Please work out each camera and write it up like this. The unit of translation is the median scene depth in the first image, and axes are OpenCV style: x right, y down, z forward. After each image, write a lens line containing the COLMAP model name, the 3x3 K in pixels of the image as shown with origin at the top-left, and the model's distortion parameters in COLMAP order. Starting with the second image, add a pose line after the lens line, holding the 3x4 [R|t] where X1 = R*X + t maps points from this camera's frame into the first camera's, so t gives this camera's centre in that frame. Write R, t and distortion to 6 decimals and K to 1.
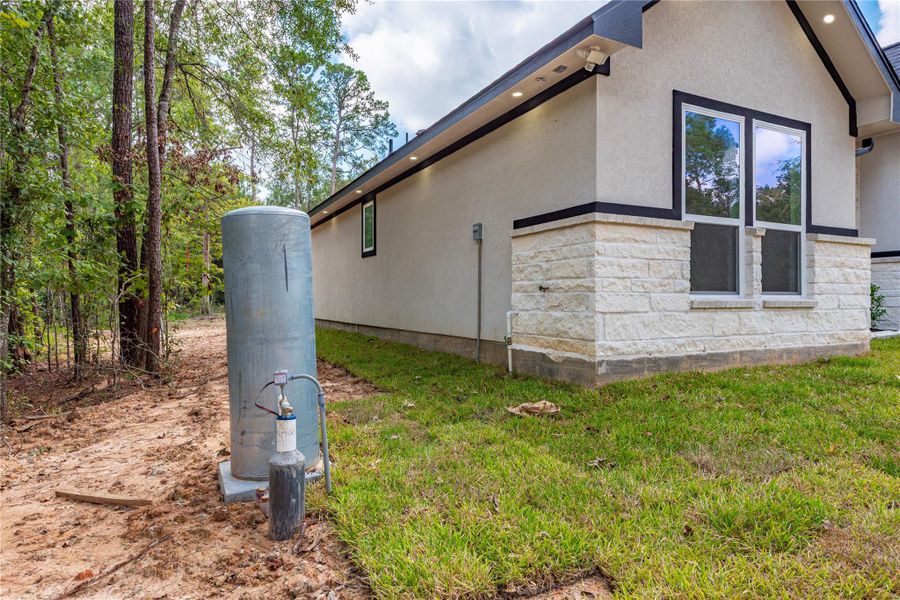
lens RADIAL K [[529.9, 0, 445.5], [0, 529.9, 302.6], [0, 0, 1]] dist [0.019138, 0.000784]
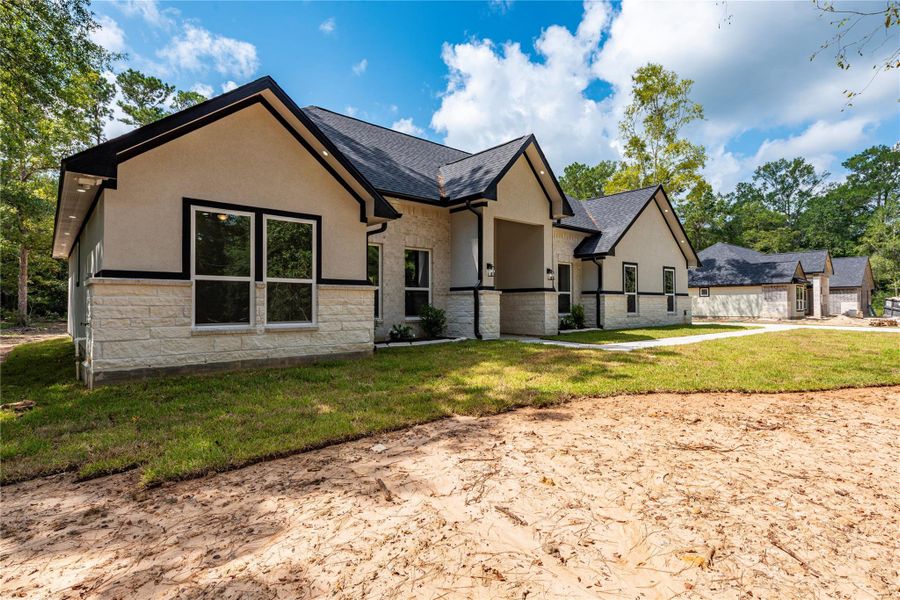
lens RADIAL K [[462.2, 0, 450.7], [0, 462.2, 296.8], [0, 0, 1]] dist [0.005897, 0.000971]
pose [[0.970623, 0.004478, 0.240564, 0.801244], [-0.000414, 0.999856, -0.016941, -0.074056], [-0.240605, 0.016344, 0.970485, -0.482356]]
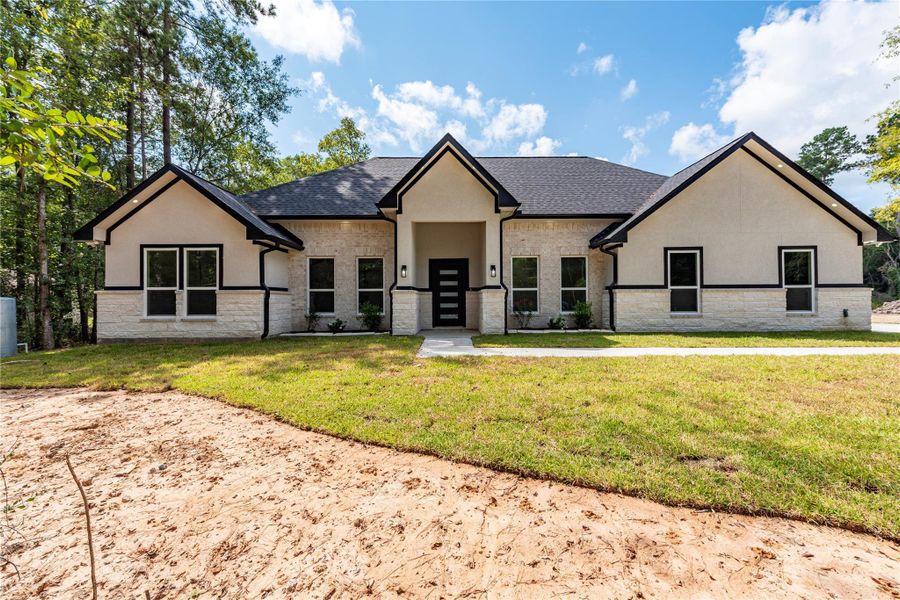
lens RADIAL K [[362.3, 0, 443.4], [0, 362.3, 298.9], [0, 0, 1]] dist [0.007791, -0.000988]
pose [[0.889759, -0.006576, -0.456383, 2.531318], [0.003659, 0.999967, -0.007275, -0.081231], [0.456416, 0.004803, 0.889754, 0.011805]]
